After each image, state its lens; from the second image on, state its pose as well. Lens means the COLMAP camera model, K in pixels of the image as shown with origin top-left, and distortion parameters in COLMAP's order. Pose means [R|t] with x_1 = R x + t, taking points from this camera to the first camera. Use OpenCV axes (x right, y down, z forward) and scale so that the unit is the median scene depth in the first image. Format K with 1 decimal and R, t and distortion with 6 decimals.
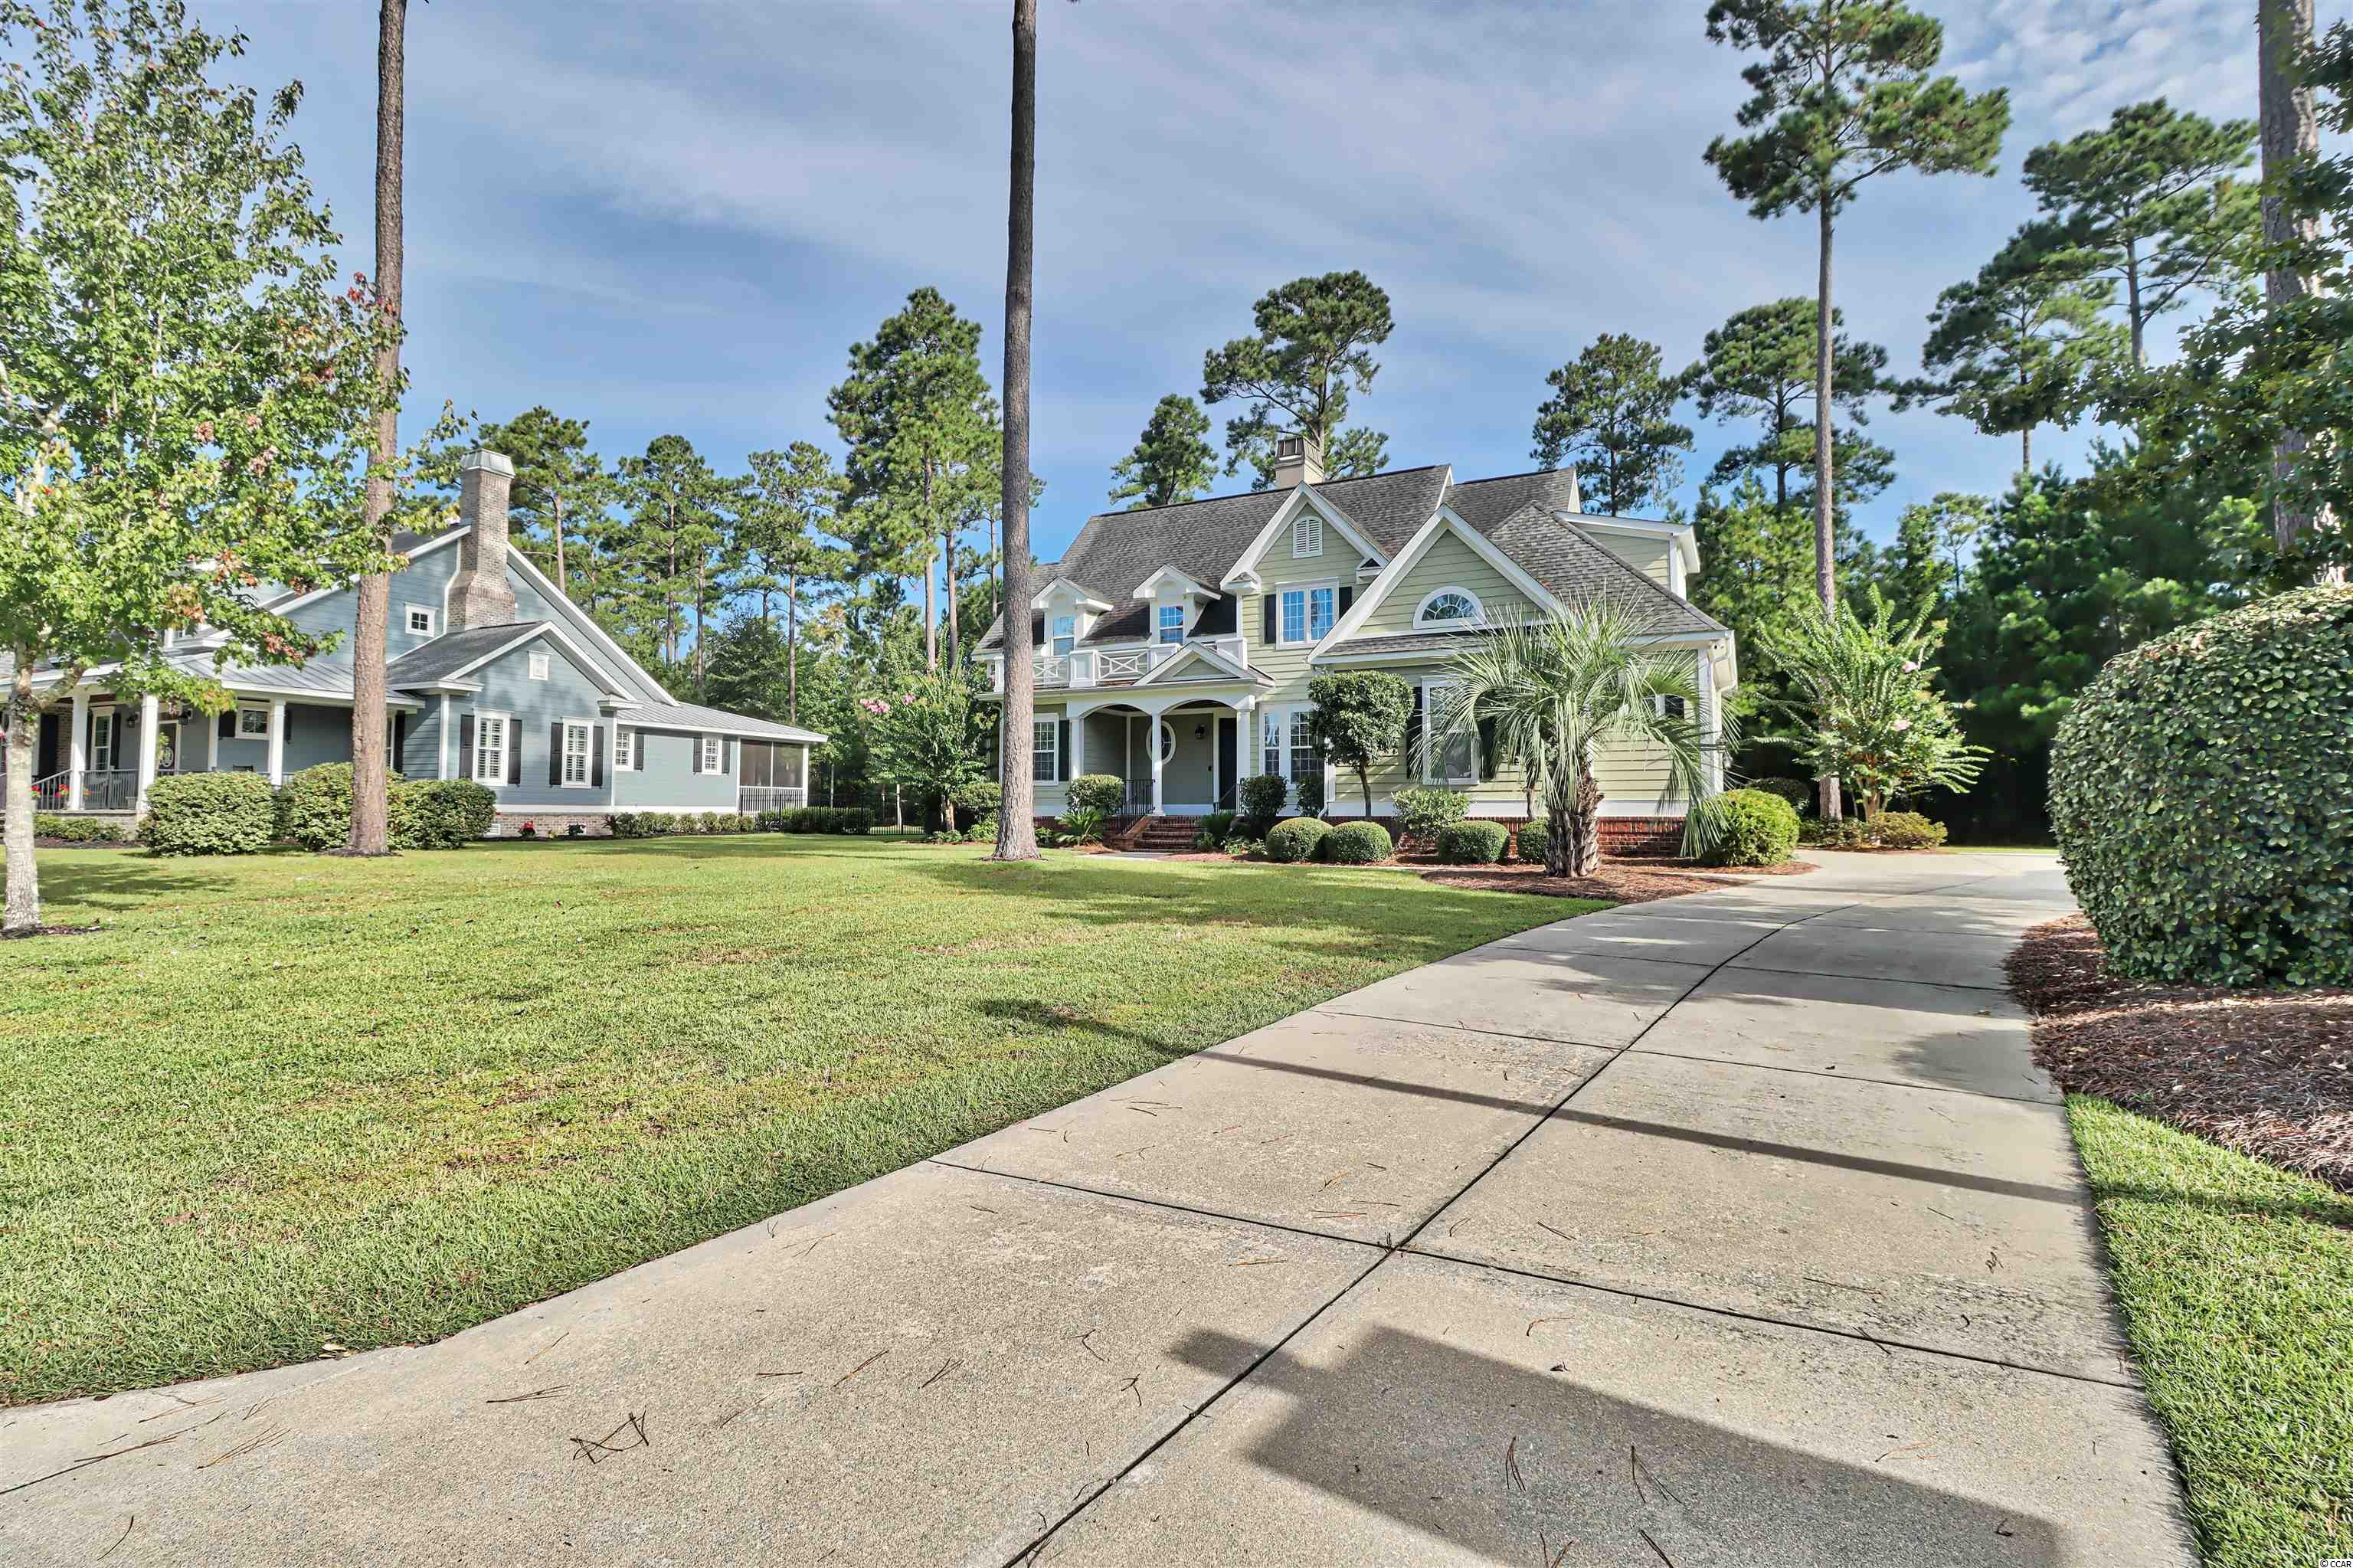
lens RADIAL K [[1096.6, 0, 1177.6], [0, 1096.6, 785.5], [0, 0, 1]] dist [-0.012897, -0.004000]
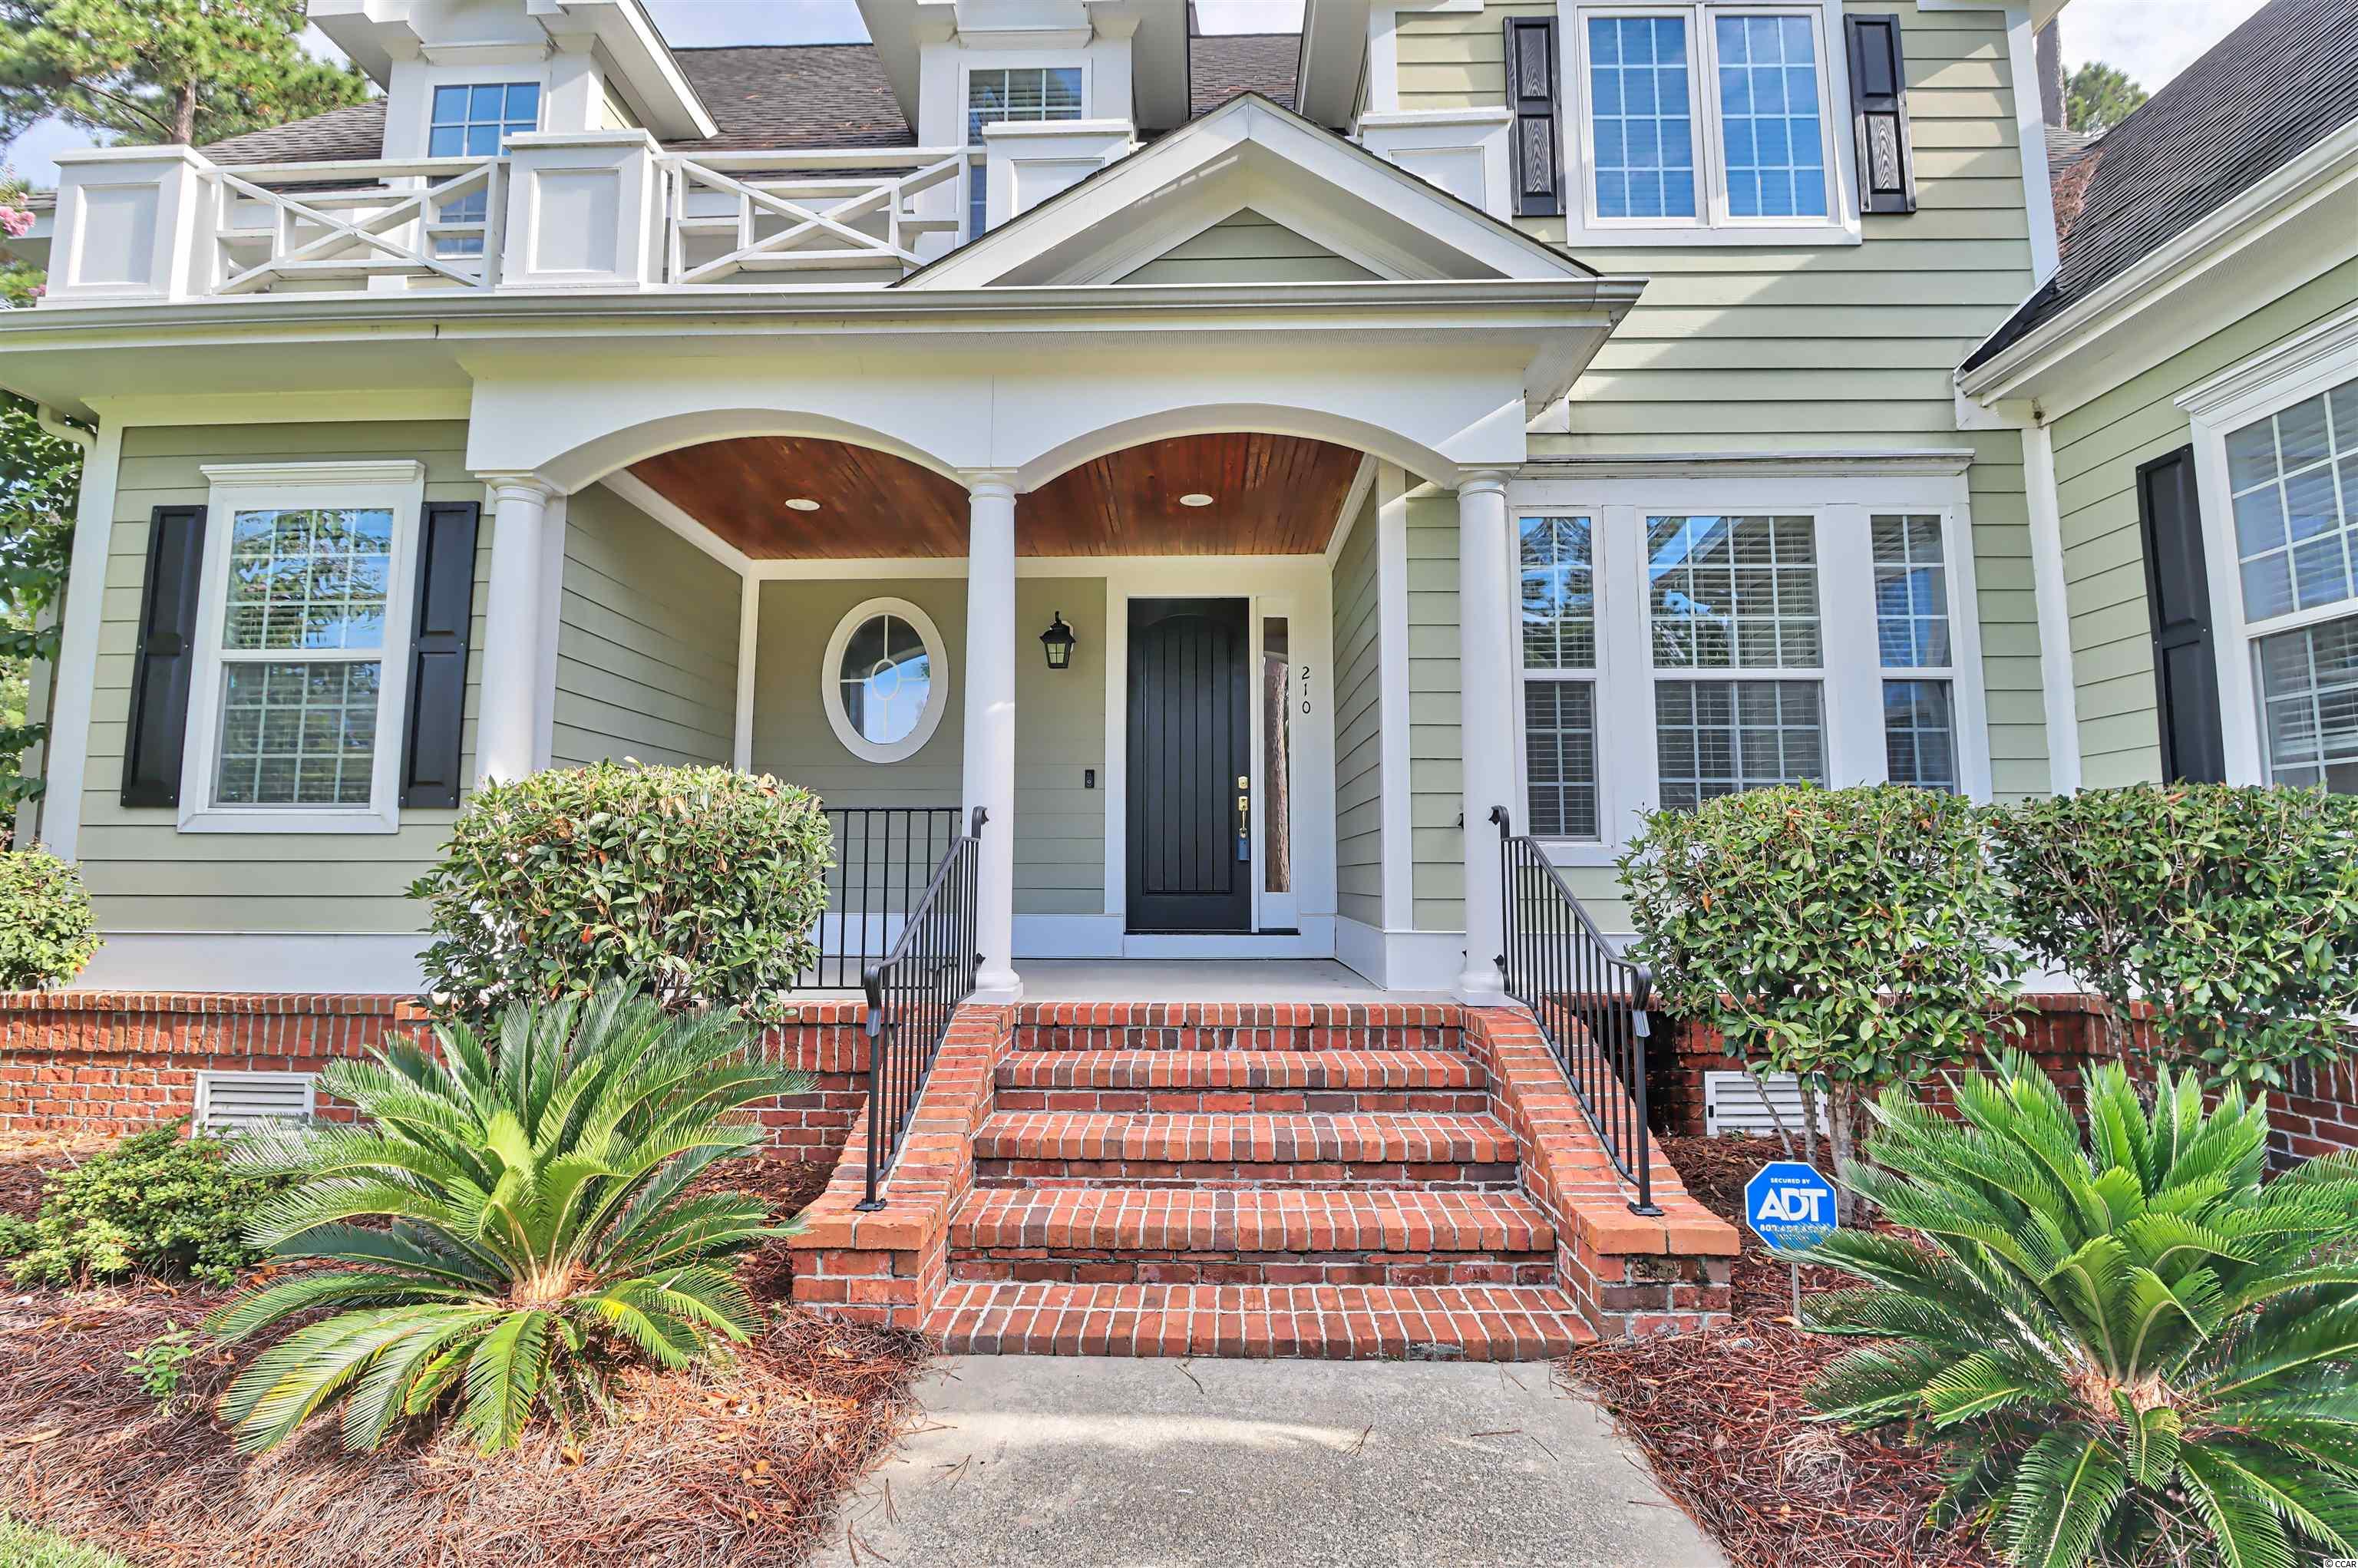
lens RADIAL K [[1098.8, 0, 1162.8], [0, 1098.8, 781.3], [0, 0, 1]] dist [-0.012897, -0.004000]
pose [[0.898318, 0.041489, 0.437382, -0.056451], [-0.012484, 0.997540, -0.068983, 0.002185], [-0.439168, 0.056509, 0.896626, 0.602568]]
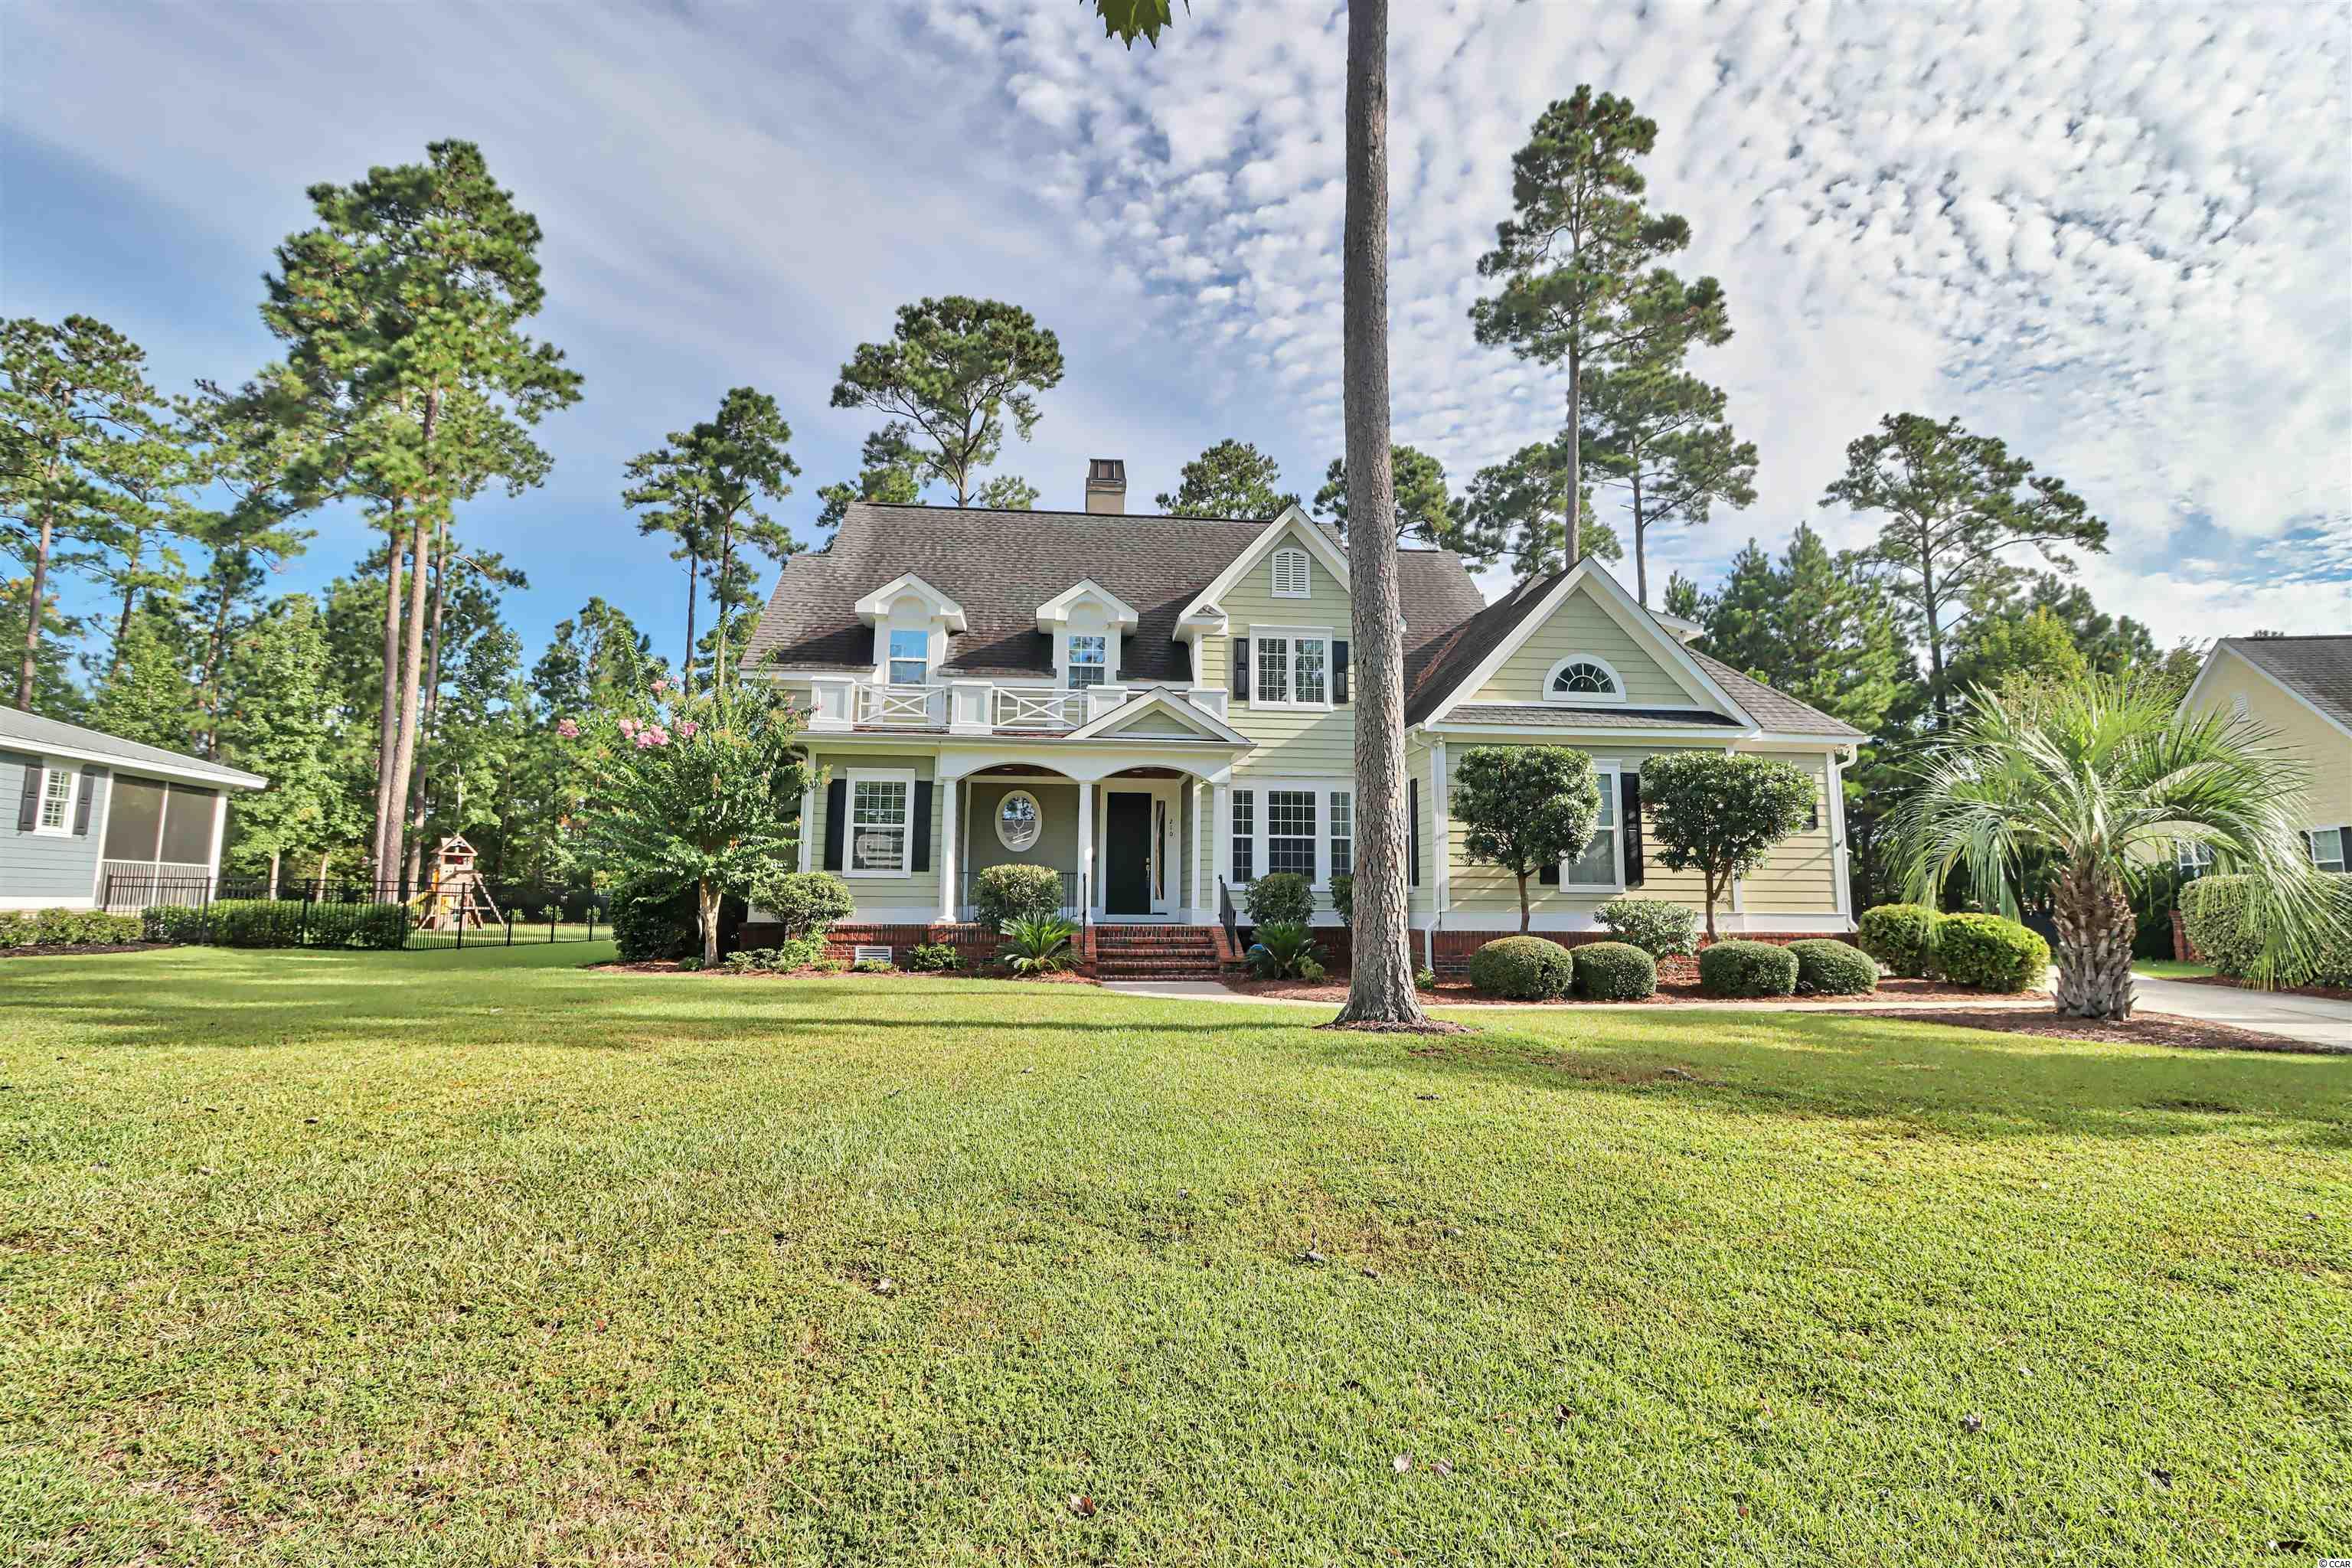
lens RADIAL K [[1096.1, 0, 1168.8], [0, 1096.1, 775.8], [0, 0, 1]] dist [-0.012897, -0.004000]
pose [[0.834677, 0.070966, 0.546148, -0.270132], [-0.022114, 0.995182, -0.095516, -0.001353], [-0.550295, 0.067647, 0.832226, 0.279477]]
